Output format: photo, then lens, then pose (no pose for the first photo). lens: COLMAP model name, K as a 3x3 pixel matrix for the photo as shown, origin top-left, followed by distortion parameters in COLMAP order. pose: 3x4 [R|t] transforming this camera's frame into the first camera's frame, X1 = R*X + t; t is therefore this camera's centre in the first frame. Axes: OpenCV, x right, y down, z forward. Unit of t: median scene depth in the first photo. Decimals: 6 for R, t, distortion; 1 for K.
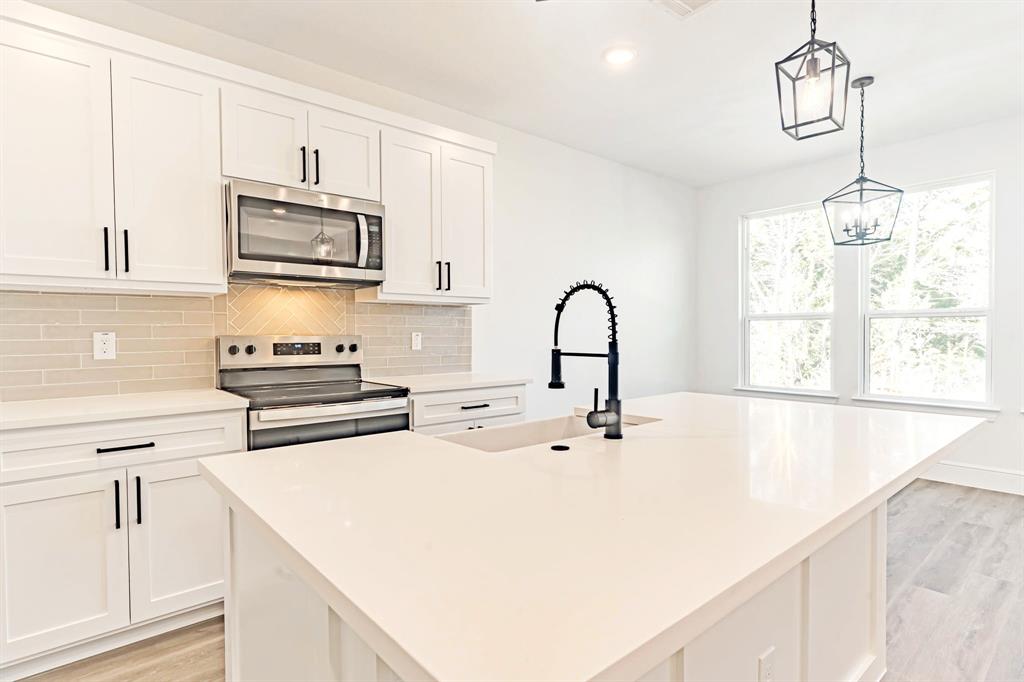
lens RADIAL K [[523.6, 0, 508.1], [0, 523.6, 343.0], [0, 0, 1]] dist [0.003503, -0.001391]
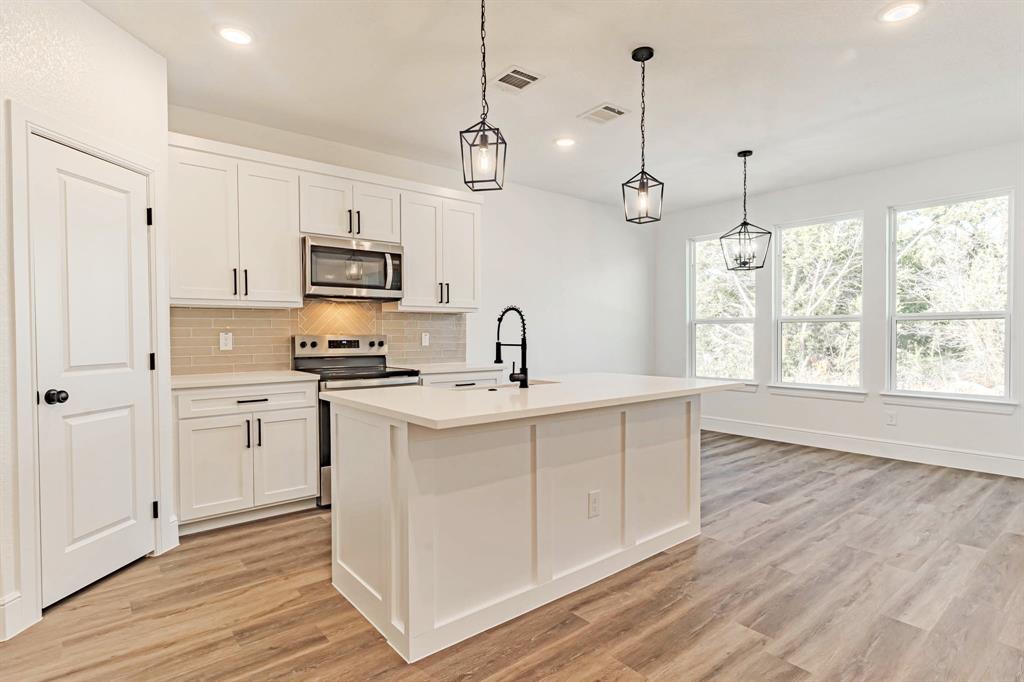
lens RADIAL K [[523.6, 0, 509.1], [0, 523.6, 345.0], [0, 0, 1]] dist [0.003503, -0.001391]
pose [[0.999788, 0.002385, -0.020469, 0.091365], [-0.002345, 0.999995, 0.002021, 0.009785], [0.020474, -0.001973, 0.999788, -0.462923]]
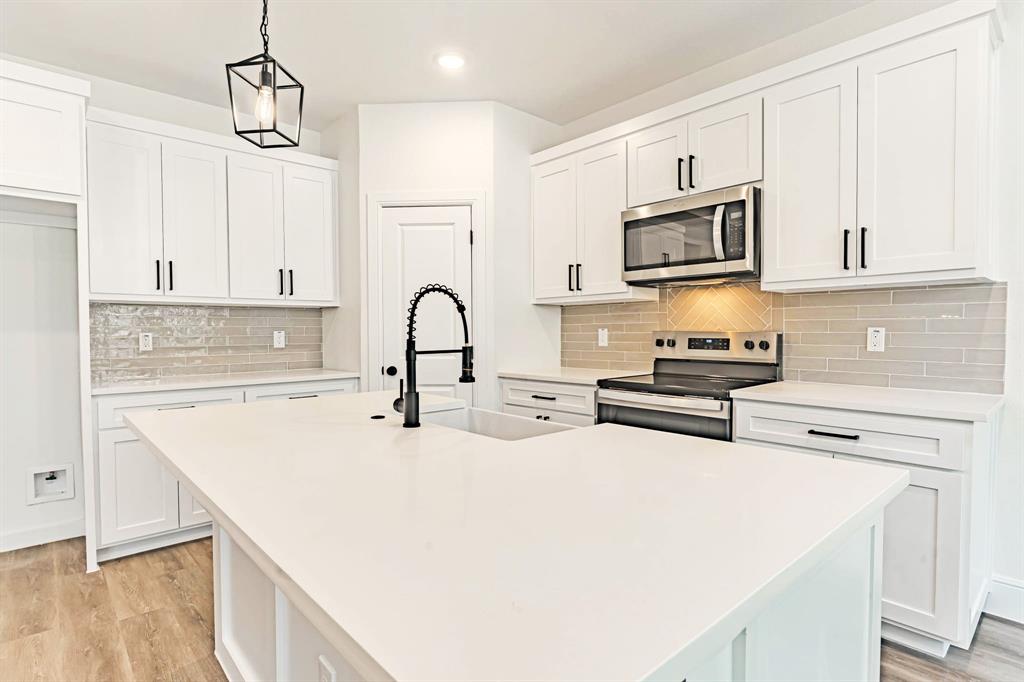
lens RADIAL K [[523.6, 0, 513.5], [0, 523.6, 343.1], [0, 0, 1]] dist [0.003503, -0.001391]
pose [[0.036167, 0.028333, -0.998944, 0.650862], [-0.014444, 0.999508, 0.027826, -0.013953], [0.999241, 0.013422, 0.036558, 0.574596]]
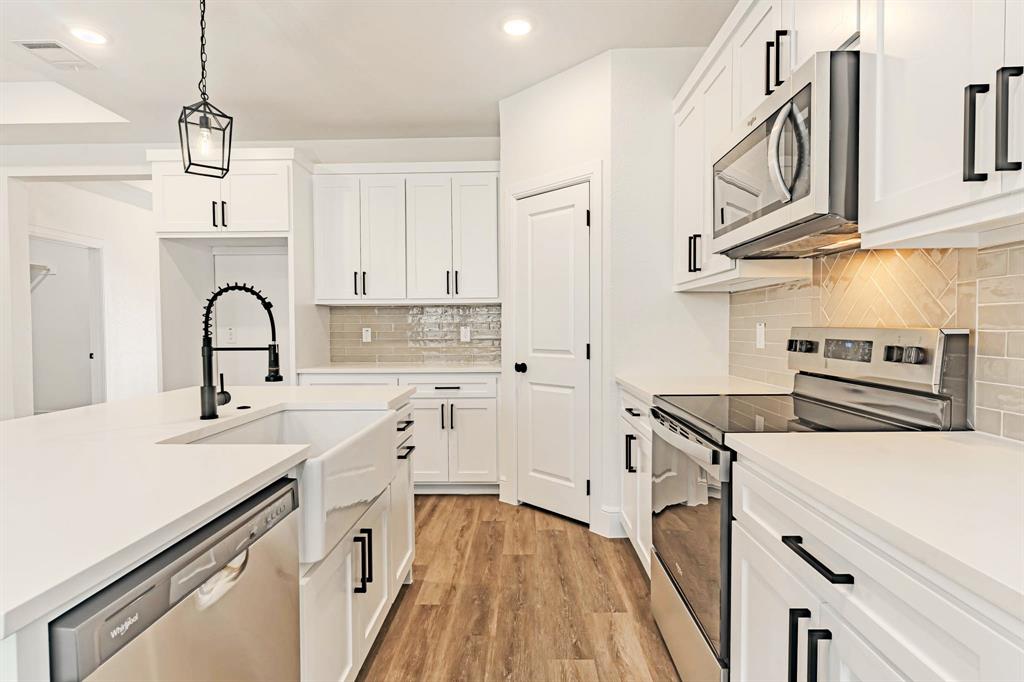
lens RADIAL K [[523.6, 0, 515.3], [0, 523.6, 342.6], [0, 0, 1]] dist [0.003503, -0.001391]
pose [[-0.659438, 0.029758, -0.751170, 0.308190], [-0.006639, 0.998947, 0.045402, -0.022022], [0.751730, 0.034927, -0.658546, 1.123023]]
